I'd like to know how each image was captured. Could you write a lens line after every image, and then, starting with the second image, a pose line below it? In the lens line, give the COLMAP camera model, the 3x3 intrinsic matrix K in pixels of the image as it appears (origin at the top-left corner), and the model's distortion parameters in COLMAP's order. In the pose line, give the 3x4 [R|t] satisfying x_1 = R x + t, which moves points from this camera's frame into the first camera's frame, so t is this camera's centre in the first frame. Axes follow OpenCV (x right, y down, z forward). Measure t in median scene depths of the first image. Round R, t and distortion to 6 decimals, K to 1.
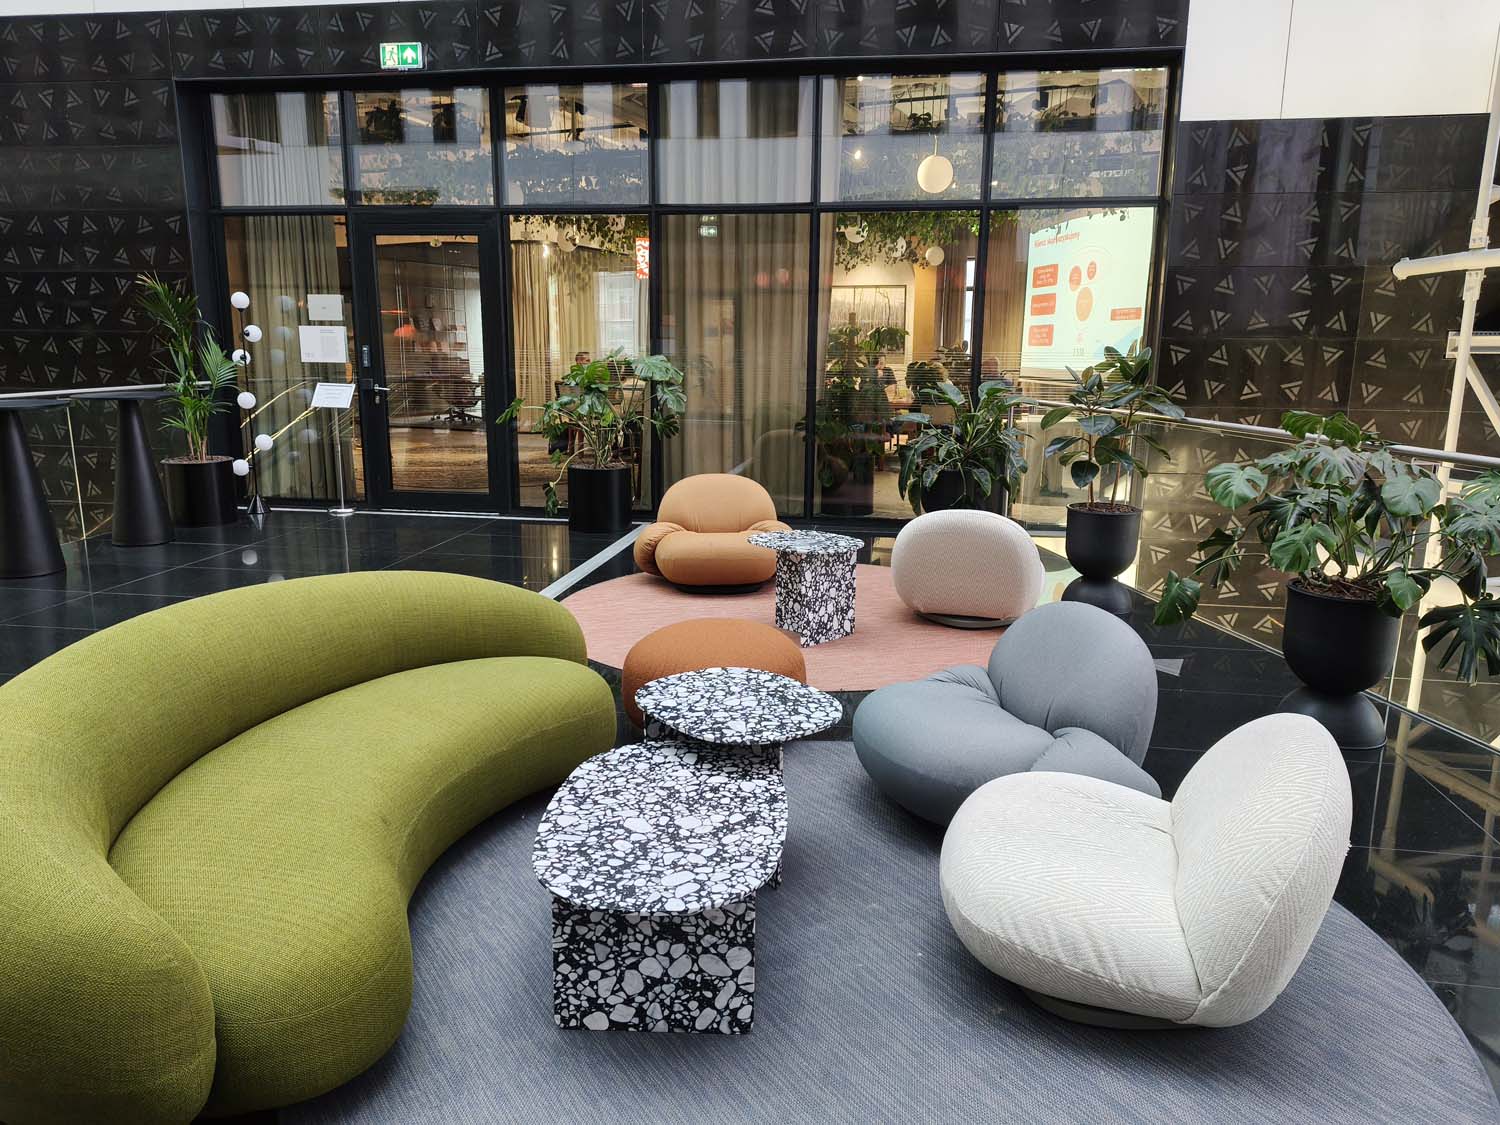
lens RADIAL K [[1023.7, 0, 750.0], [0, 1023.7, 562.5], [0, 0, 1]] dist [0.074804, -0.092435]
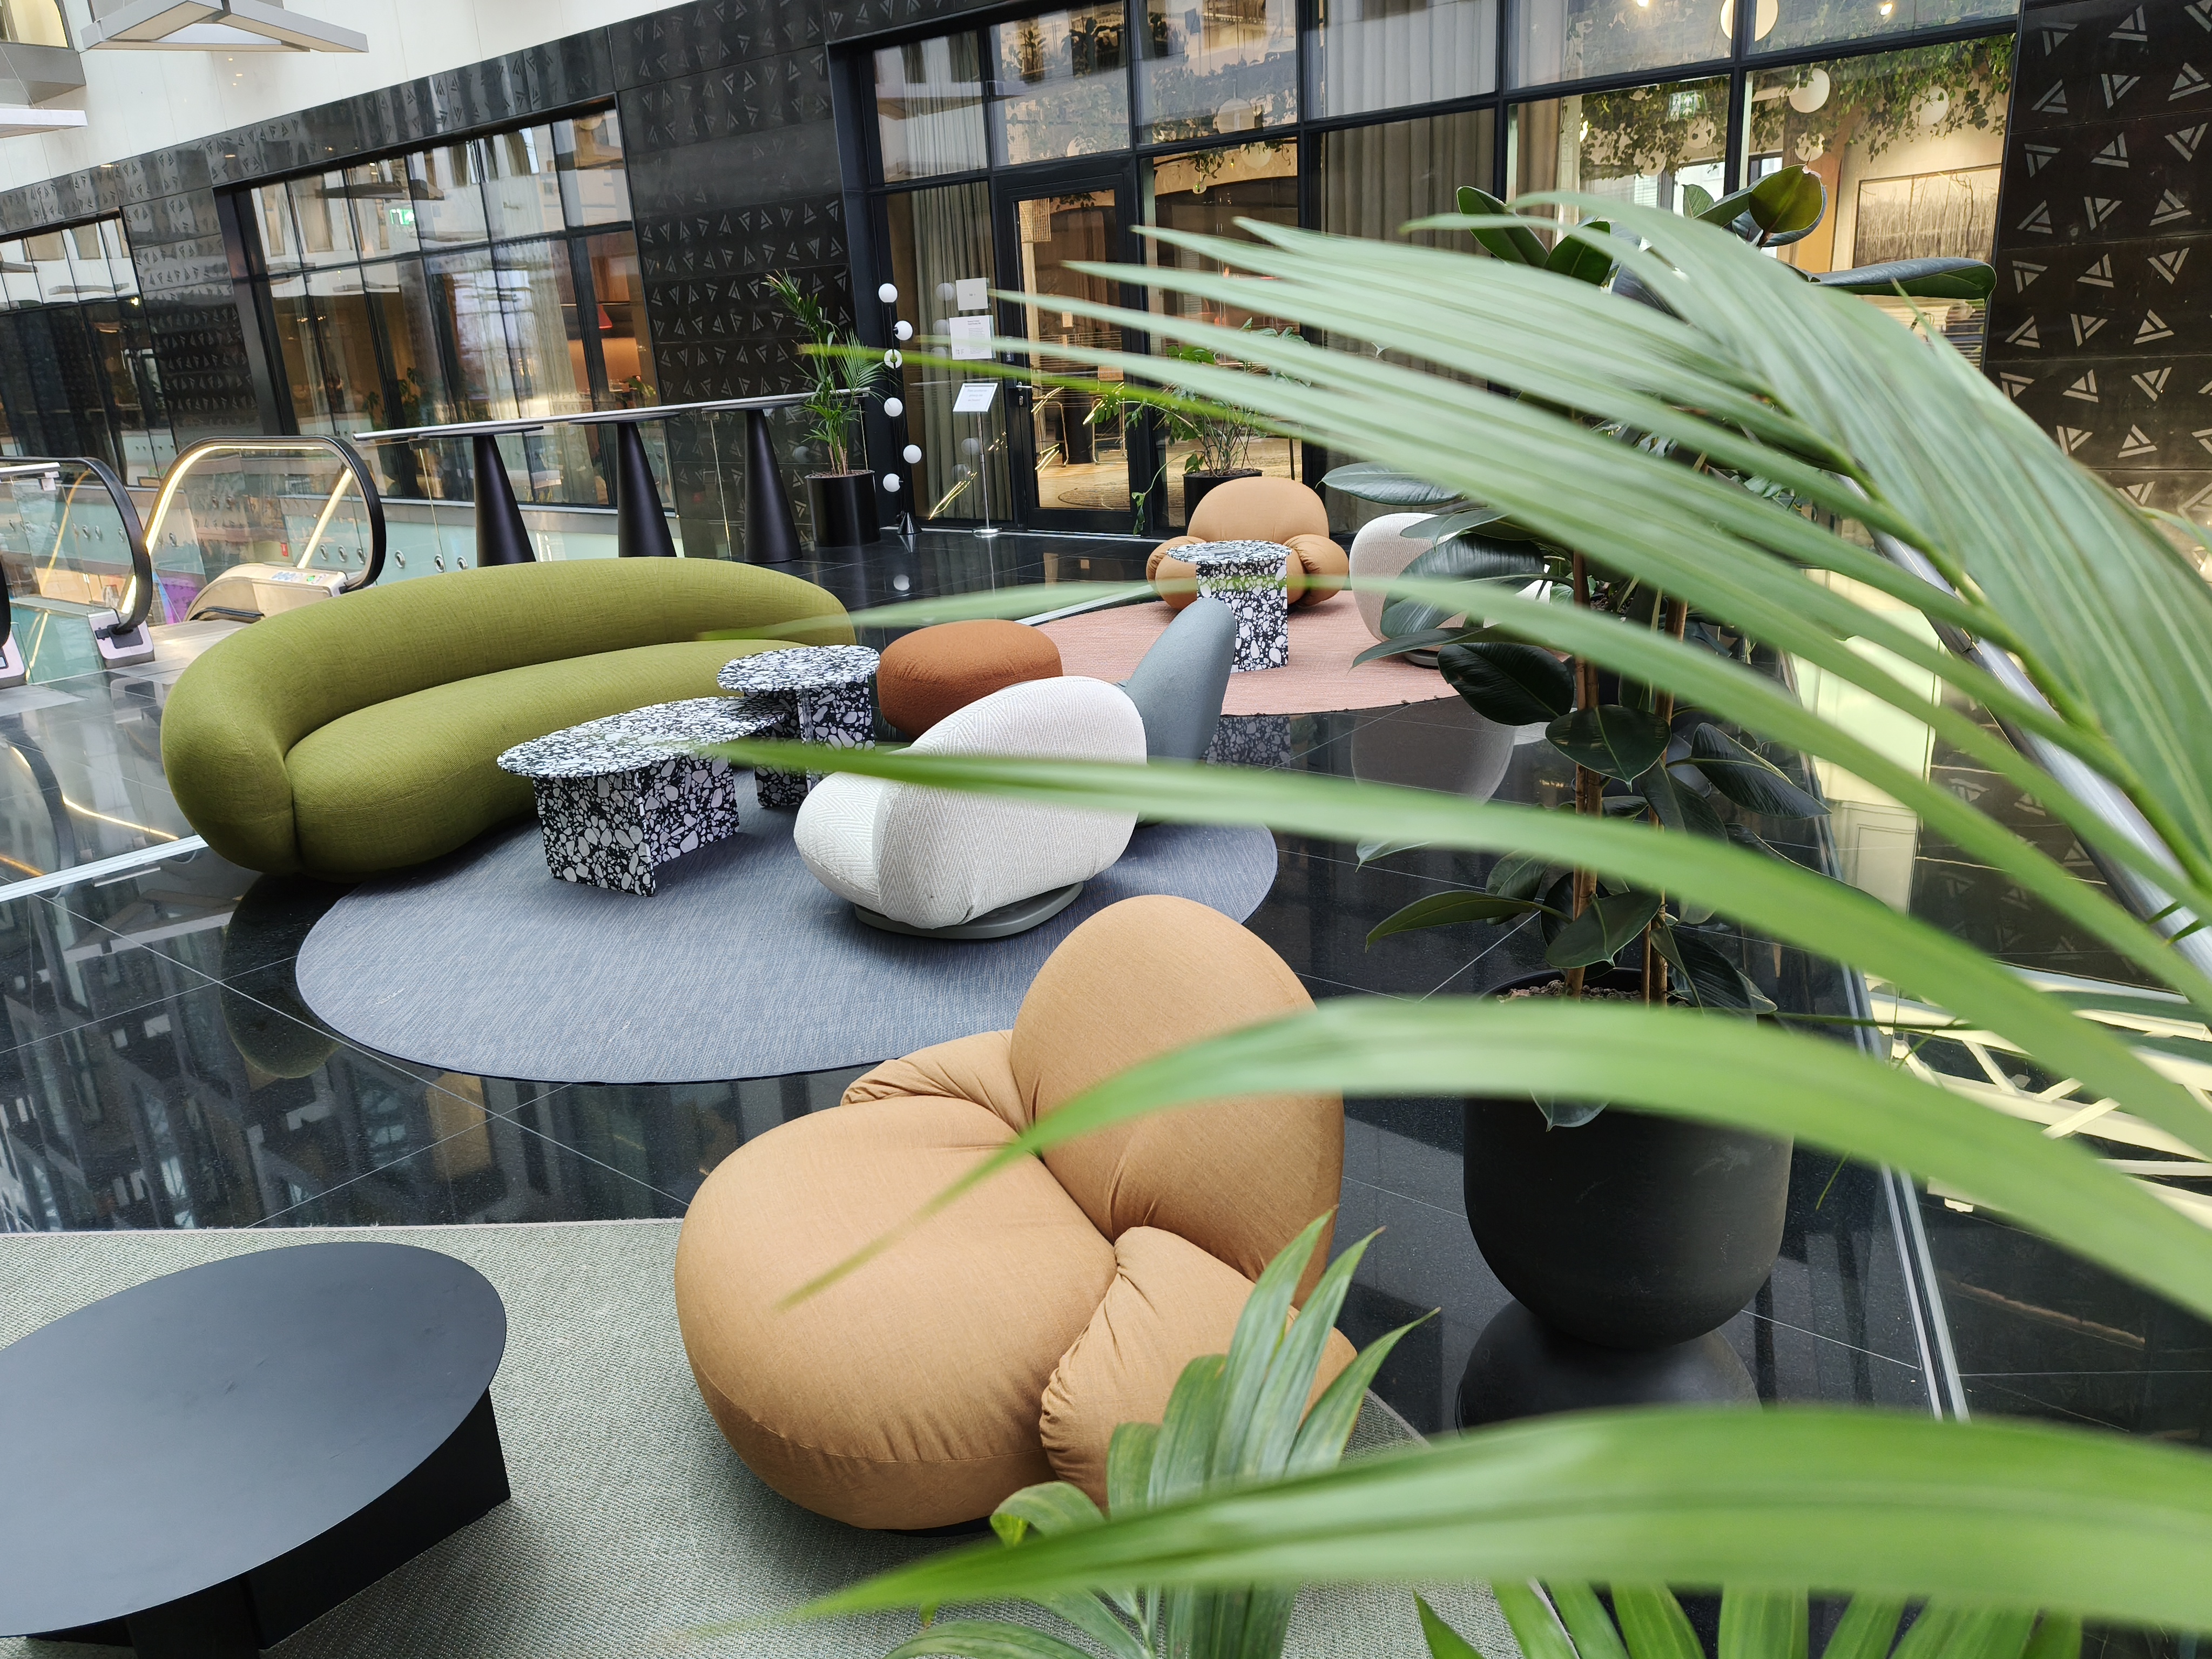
lens RADIAL K [[1449.6, 0, 1106.0], [0, 1449.6, 829.5], [0, 0, 1]] dist [0.033312, -0.016941]
pose [[0.879880, 0.099776, -0.464603, 0.374350], [-0.037061, 0.989139, 0.142236, 0.026970], [0.473749, -0.107932, 0.874021, -0.085056]]
